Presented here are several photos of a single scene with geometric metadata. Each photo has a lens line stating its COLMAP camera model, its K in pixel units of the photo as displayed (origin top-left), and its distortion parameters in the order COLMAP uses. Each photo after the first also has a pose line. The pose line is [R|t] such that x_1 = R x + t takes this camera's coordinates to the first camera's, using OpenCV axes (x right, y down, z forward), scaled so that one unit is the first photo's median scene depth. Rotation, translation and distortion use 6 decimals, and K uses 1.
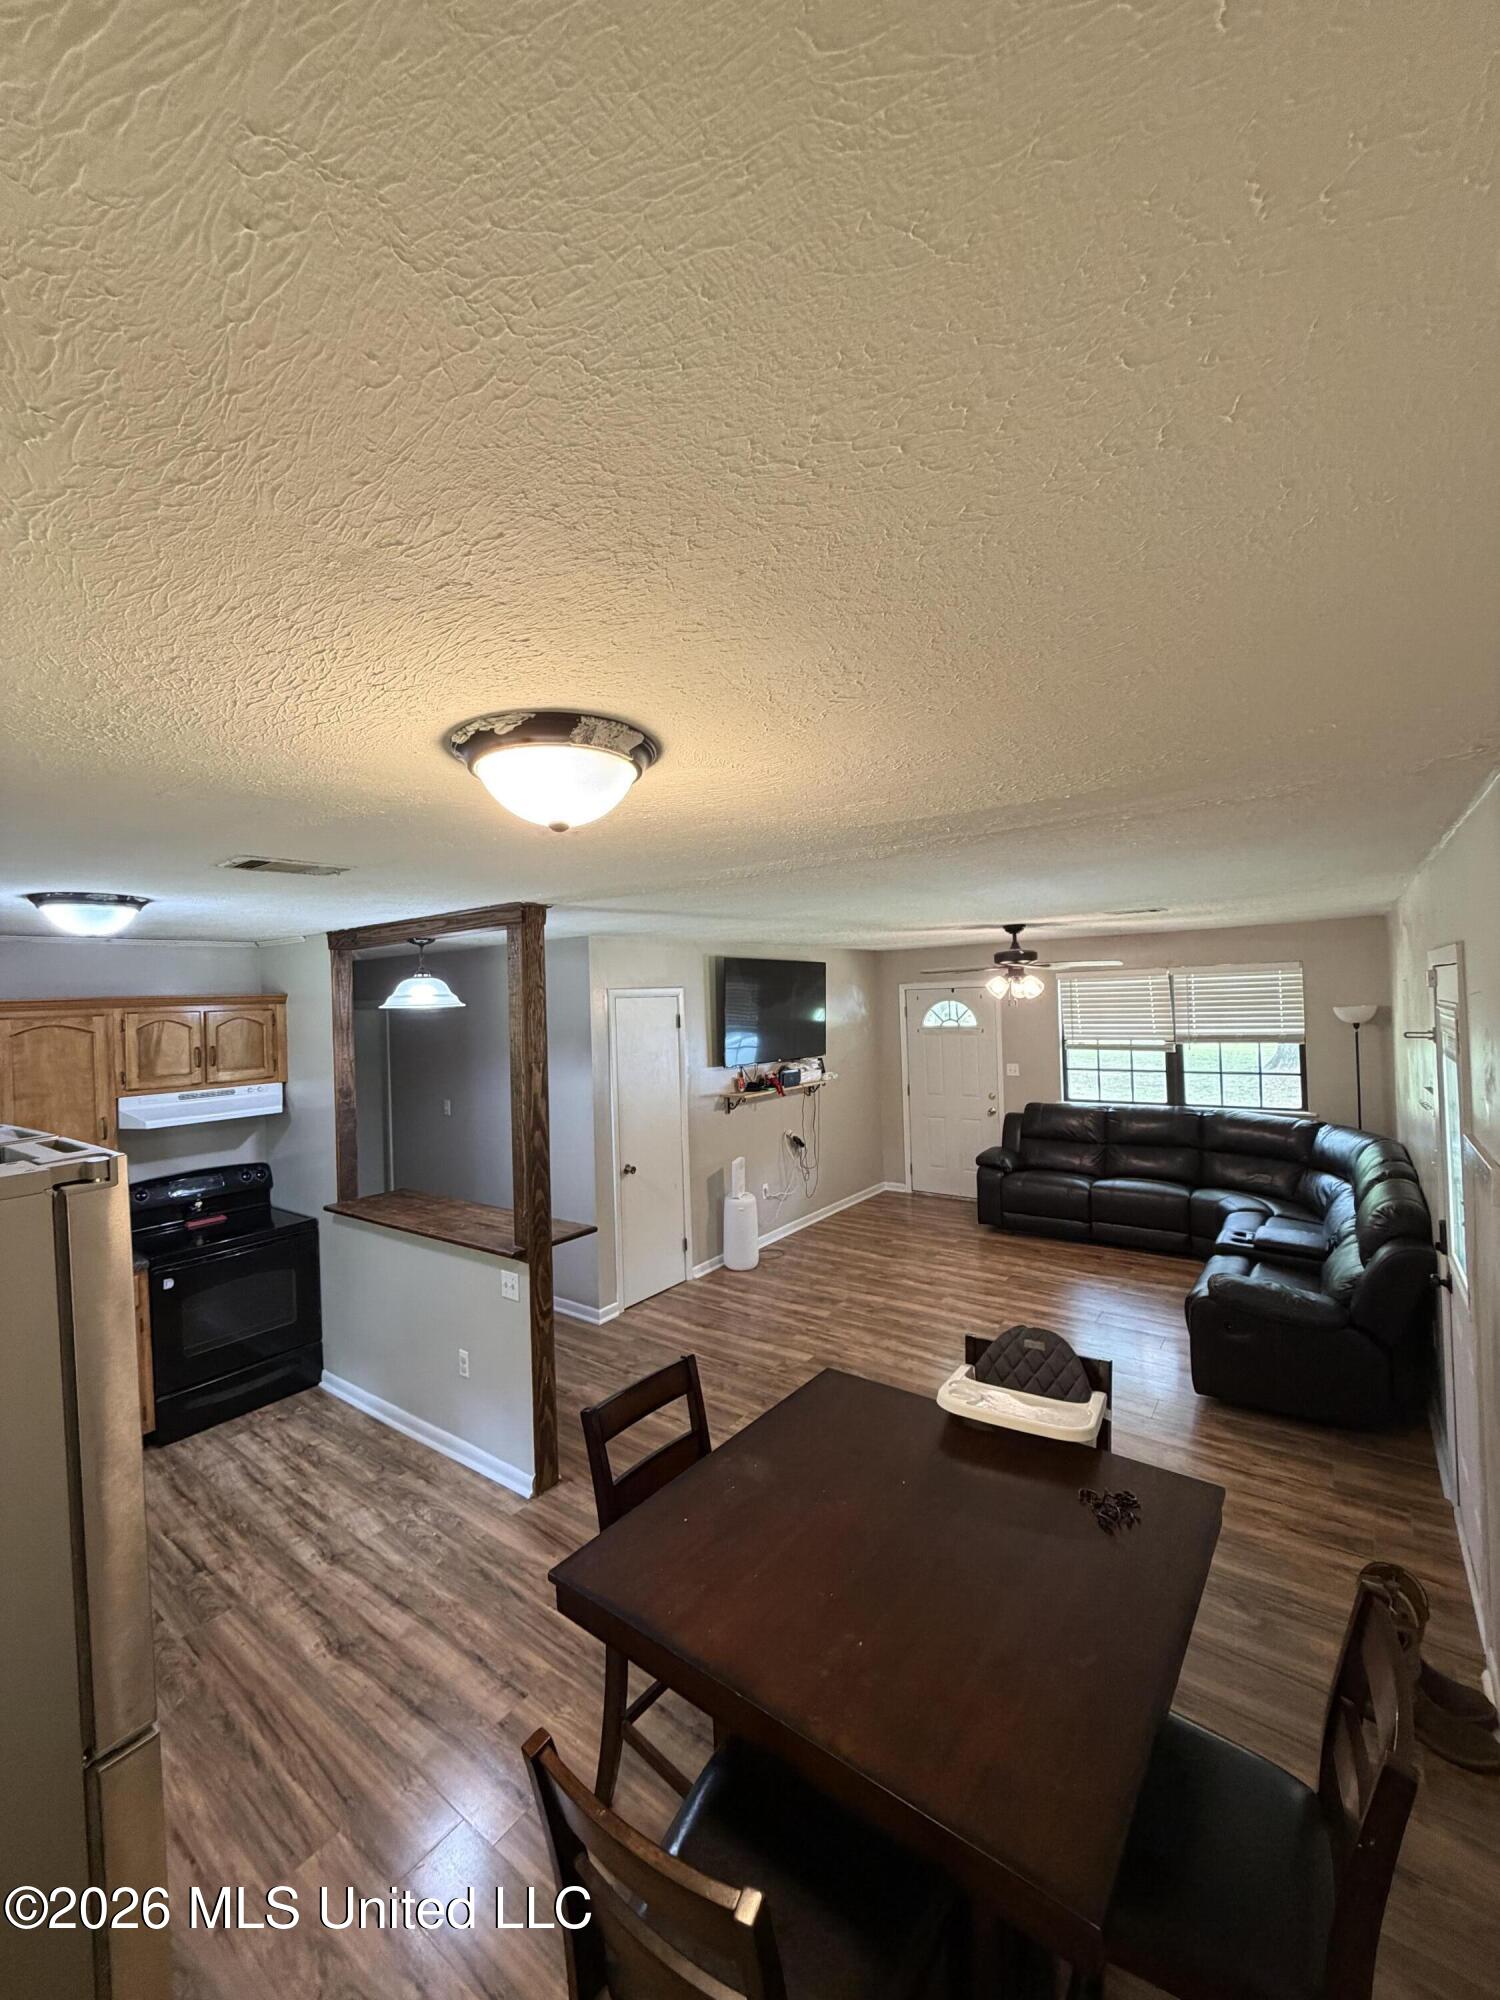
lens RADIAL K [[792.4, 0, 750.1], [0, 792.4, 994.6], [0, 0, 1]] dist [-0.002826, 0.000089]
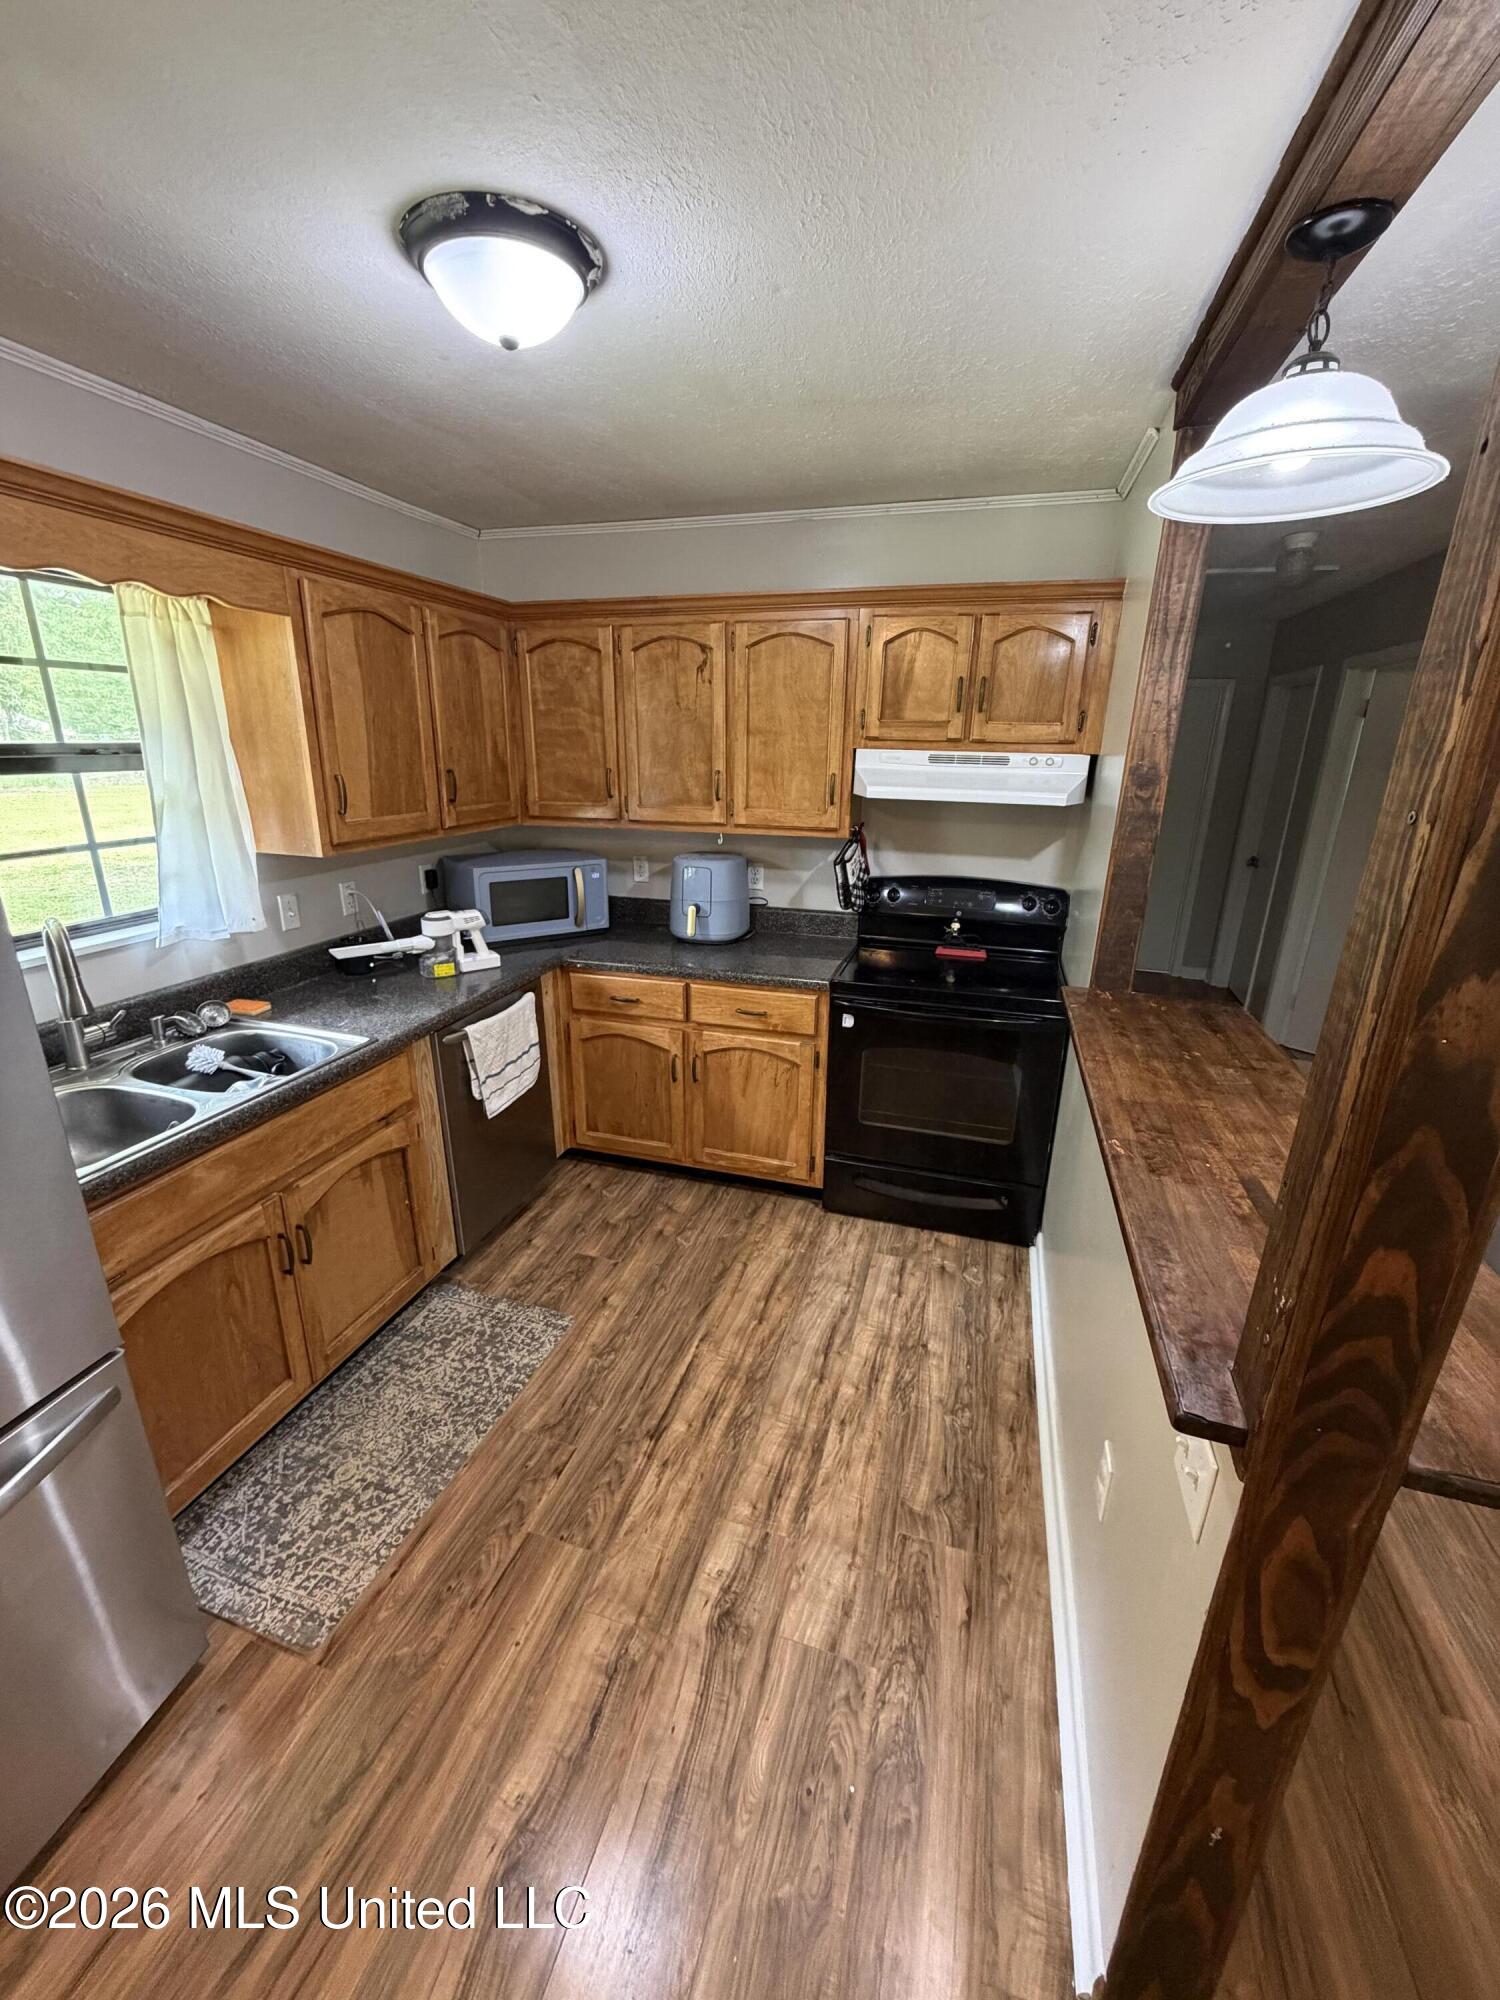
lens RADIAL K [[792.4, 0, 754.7], [0, 792.4, 995.8], [0, 0, 1]] dist [-0.002826, 0.000089]
pose [[0.346987, 0.325191, -0.879688, -0.129046], [-0.028705, 0.941207, 0.336610, 0.094839], [0.937431, -0.091548, 0.335921, 0.606318]]
